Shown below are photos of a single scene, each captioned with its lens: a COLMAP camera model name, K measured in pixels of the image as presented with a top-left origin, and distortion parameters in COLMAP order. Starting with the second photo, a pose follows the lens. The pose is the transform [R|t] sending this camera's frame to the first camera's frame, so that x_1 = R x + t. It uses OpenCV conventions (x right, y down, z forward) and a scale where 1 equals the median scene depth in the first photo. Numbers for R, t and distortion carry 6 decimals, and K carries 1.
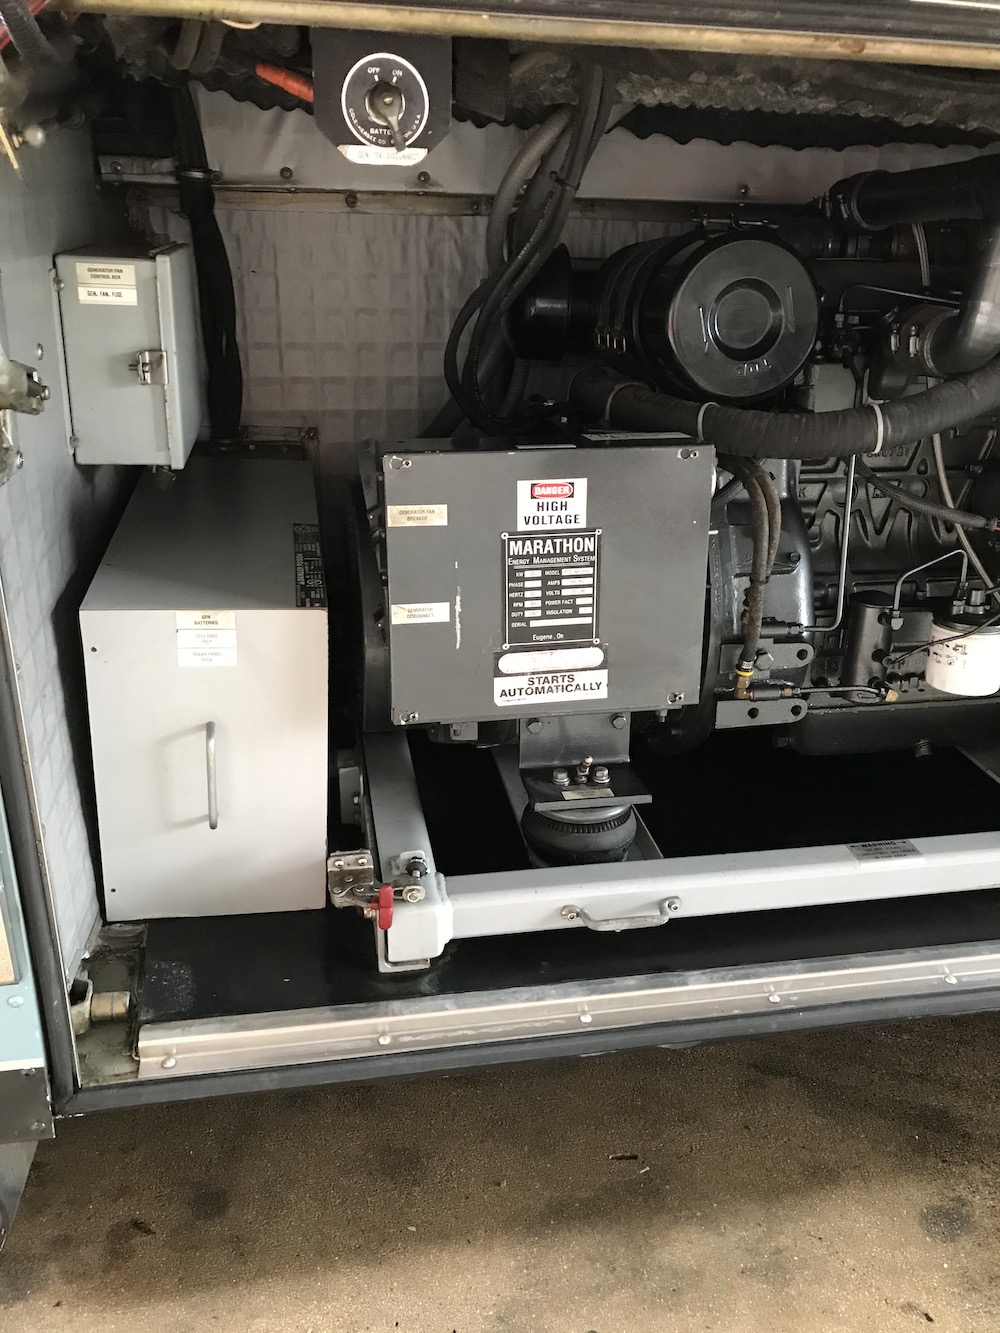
lens RADIAL K [[1093.8, 0, 499.3], [0, 1093.8, 665.8], [0, 0, 1]] dist [0.010372, -0.013754]
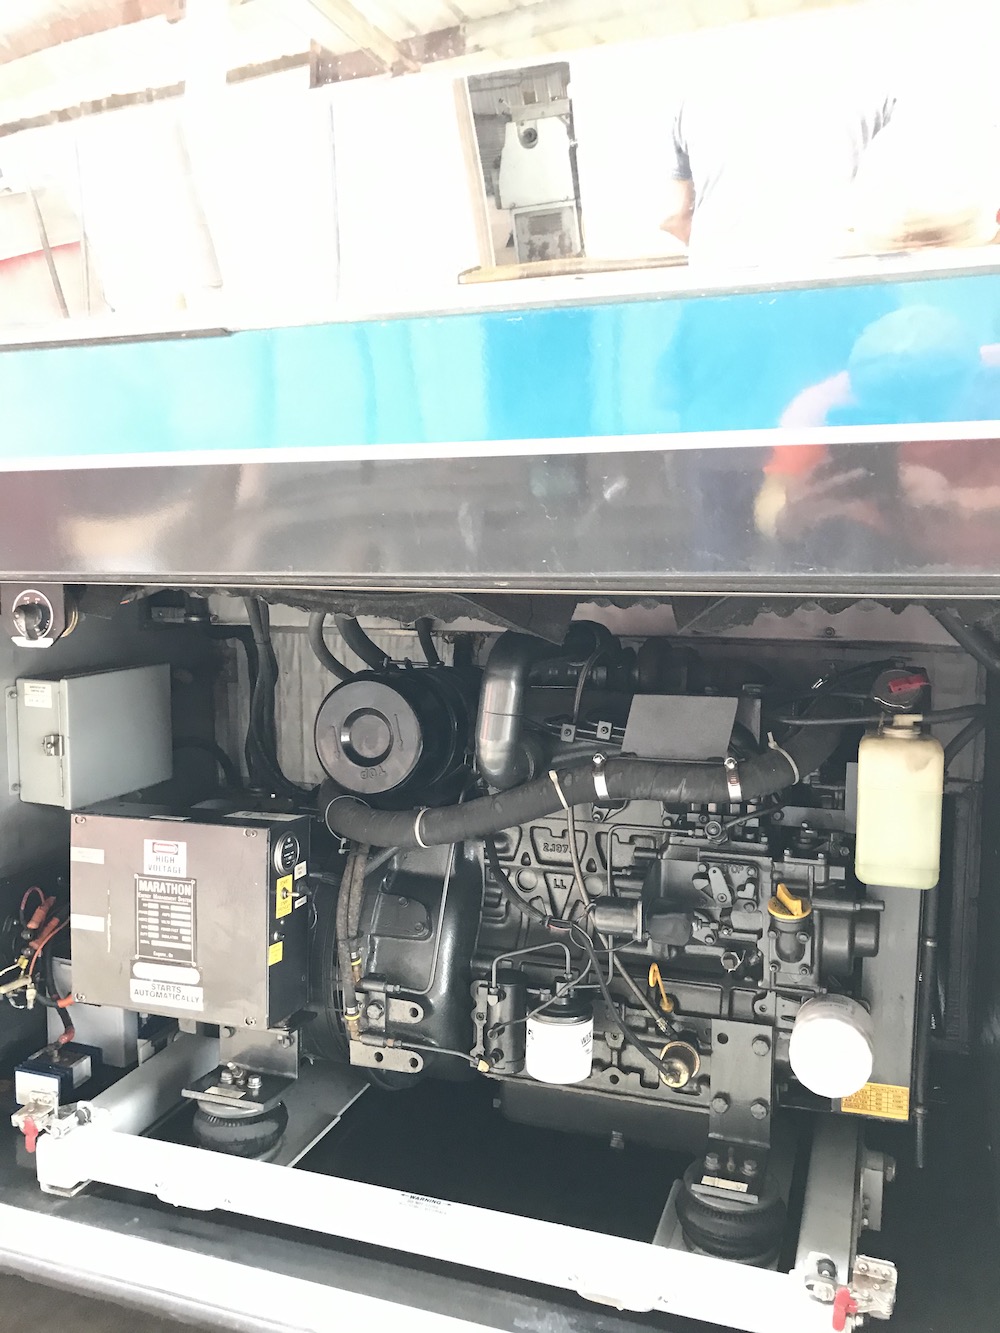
lens RADIAL K [[1093.8, 0, 502.0], [0, 1093.8, 667.9], [0, 0, 1]] dist [0.010372, -0.013754]
pose [[0.859372, 0.023338, -0.510819, 1.113732], [-0.171838, 0.954044, -0.245502, -0.106314], [0.481614, 0.298756, 0.823889, -0.033688]]
